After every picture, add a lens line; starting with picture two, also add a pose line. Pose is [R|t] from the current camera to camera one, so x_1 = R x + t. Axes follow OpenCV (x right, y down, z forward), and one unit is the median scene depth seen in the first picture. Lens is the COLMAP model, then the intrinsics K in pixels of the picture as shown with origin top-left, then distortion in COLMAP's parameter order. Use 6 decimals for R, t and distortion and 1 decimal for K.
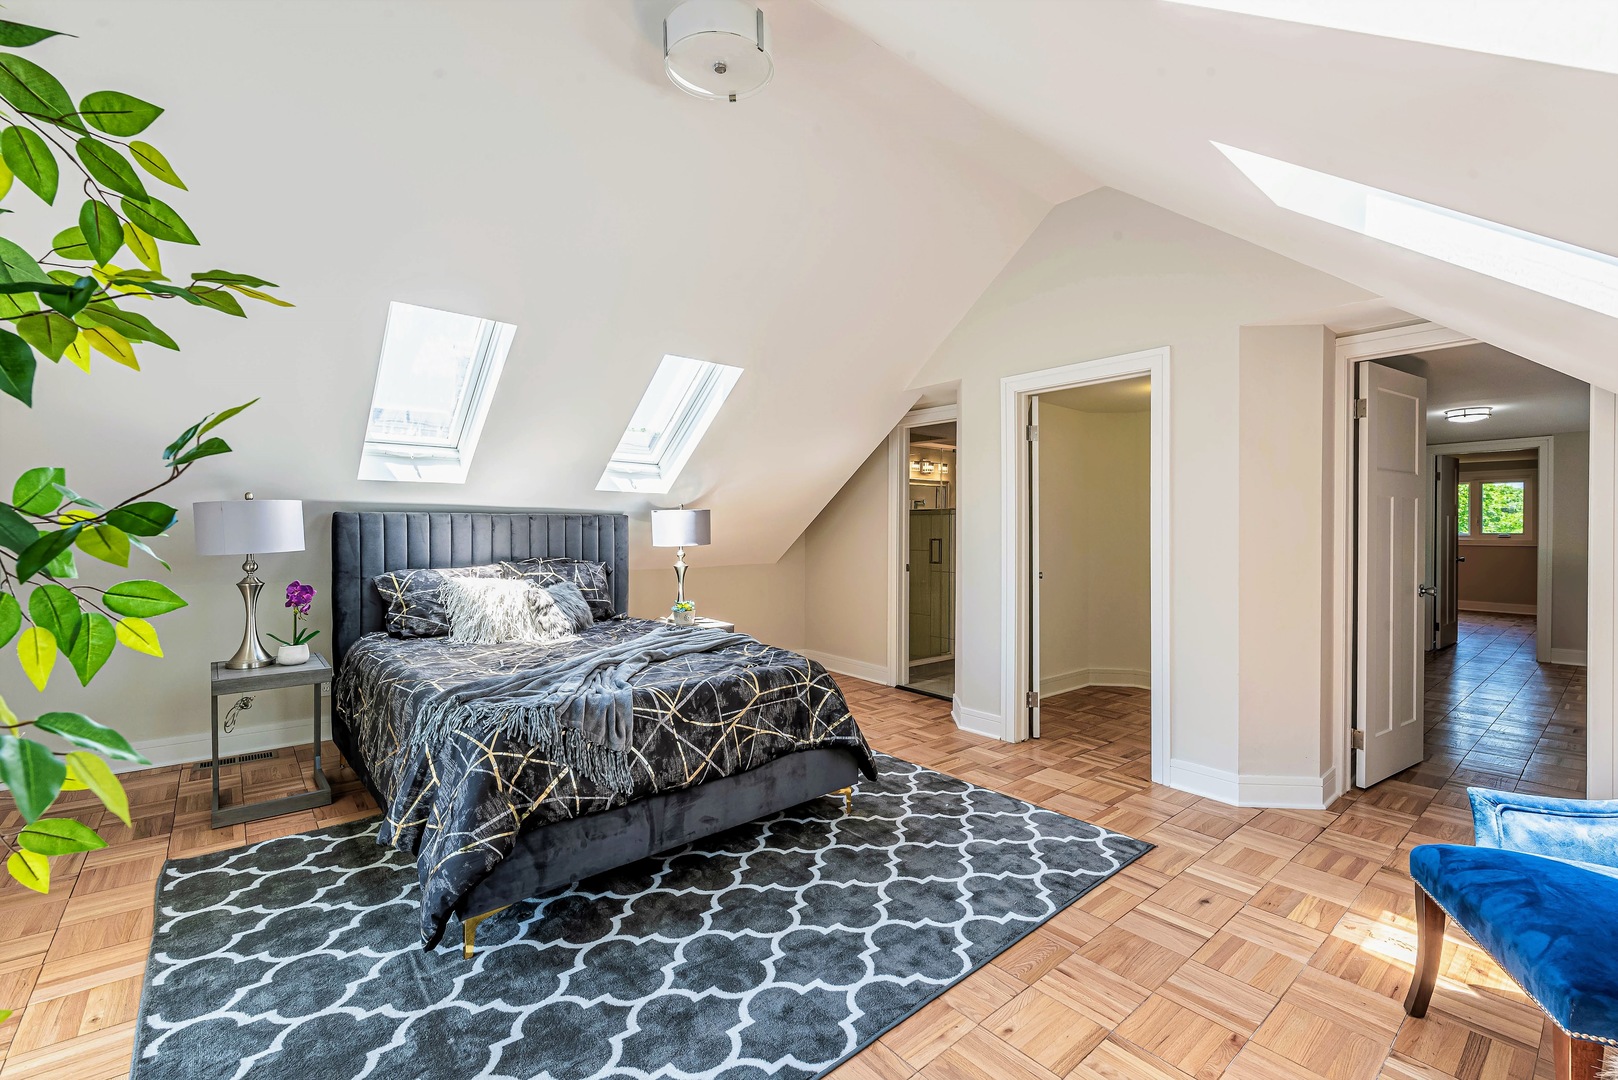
lens RADIAL K [[721.9, 0, 809.0], [0, 721.9, 540.0], [0, 0, 1]] dist [-0.000311, -0.000058]
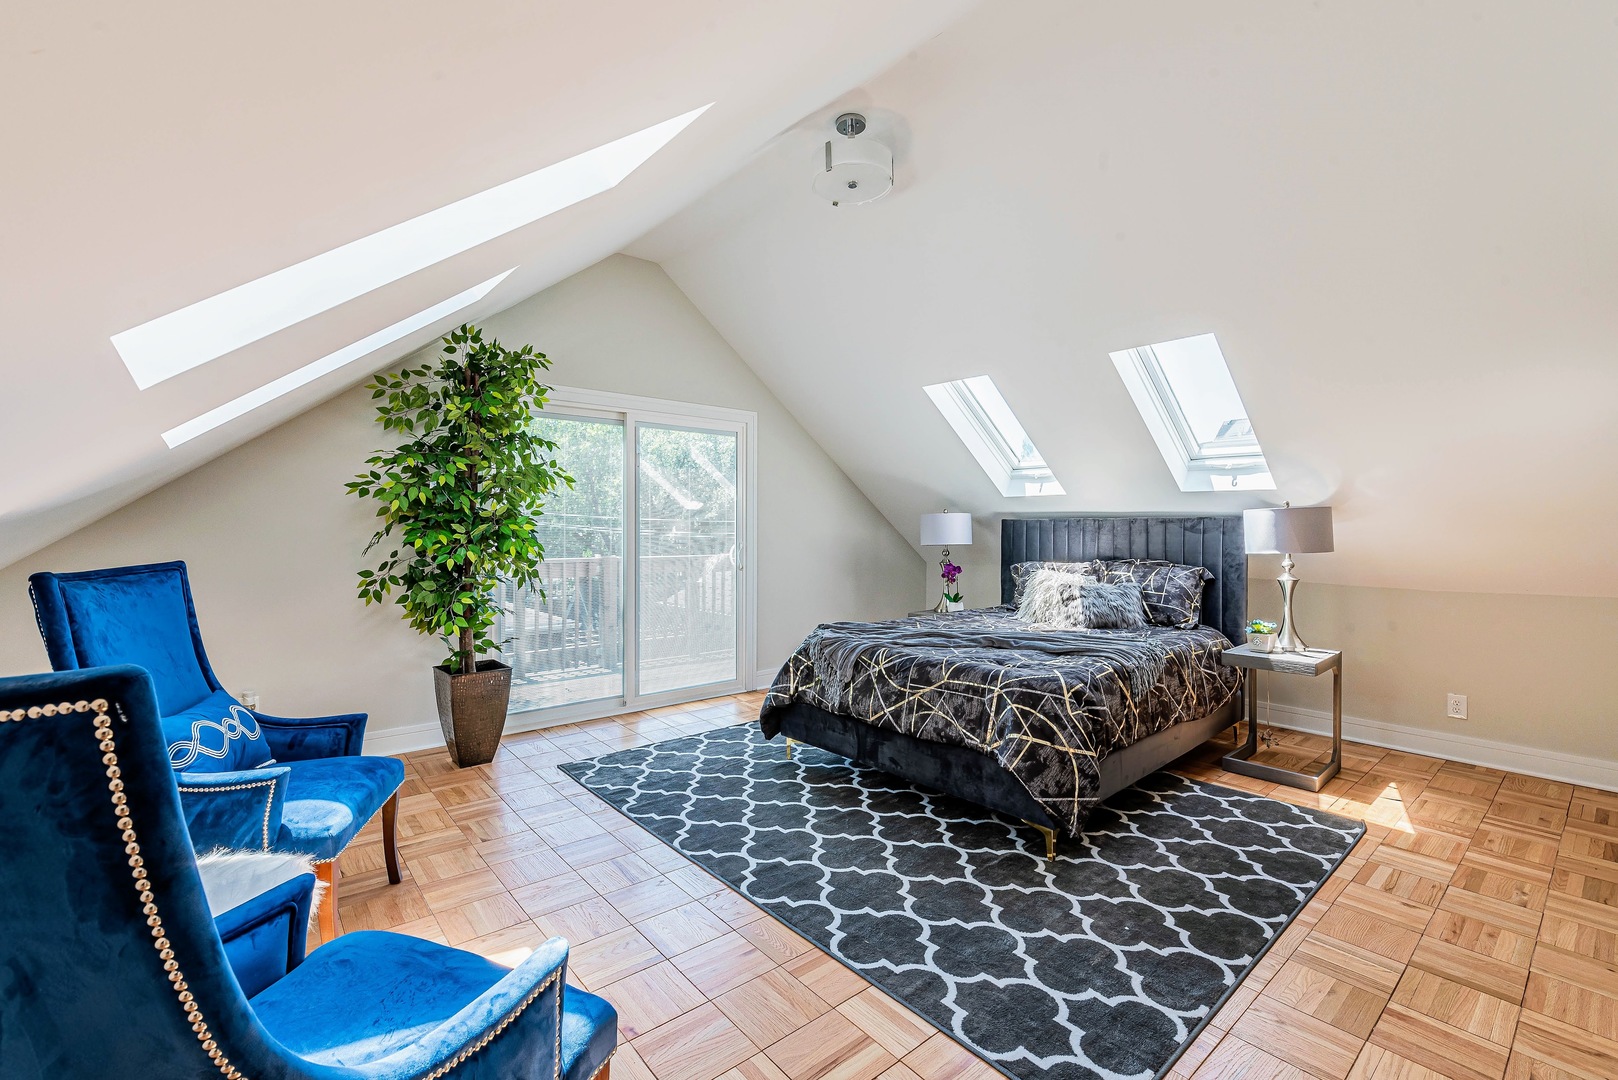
lens RADIAL K [[700.5, 0, 809.0], [0, 700.5, 540.0], [0, 0, 1]] dist [-0.001012, -0.000039]
pose [[-0.023421, 0.013018, -0.999641, 1.011337], [-0.020821, 0.999692, 0.013506, -0.011465], [0.999509, 0.021130, -0.023143, 0.816367]]
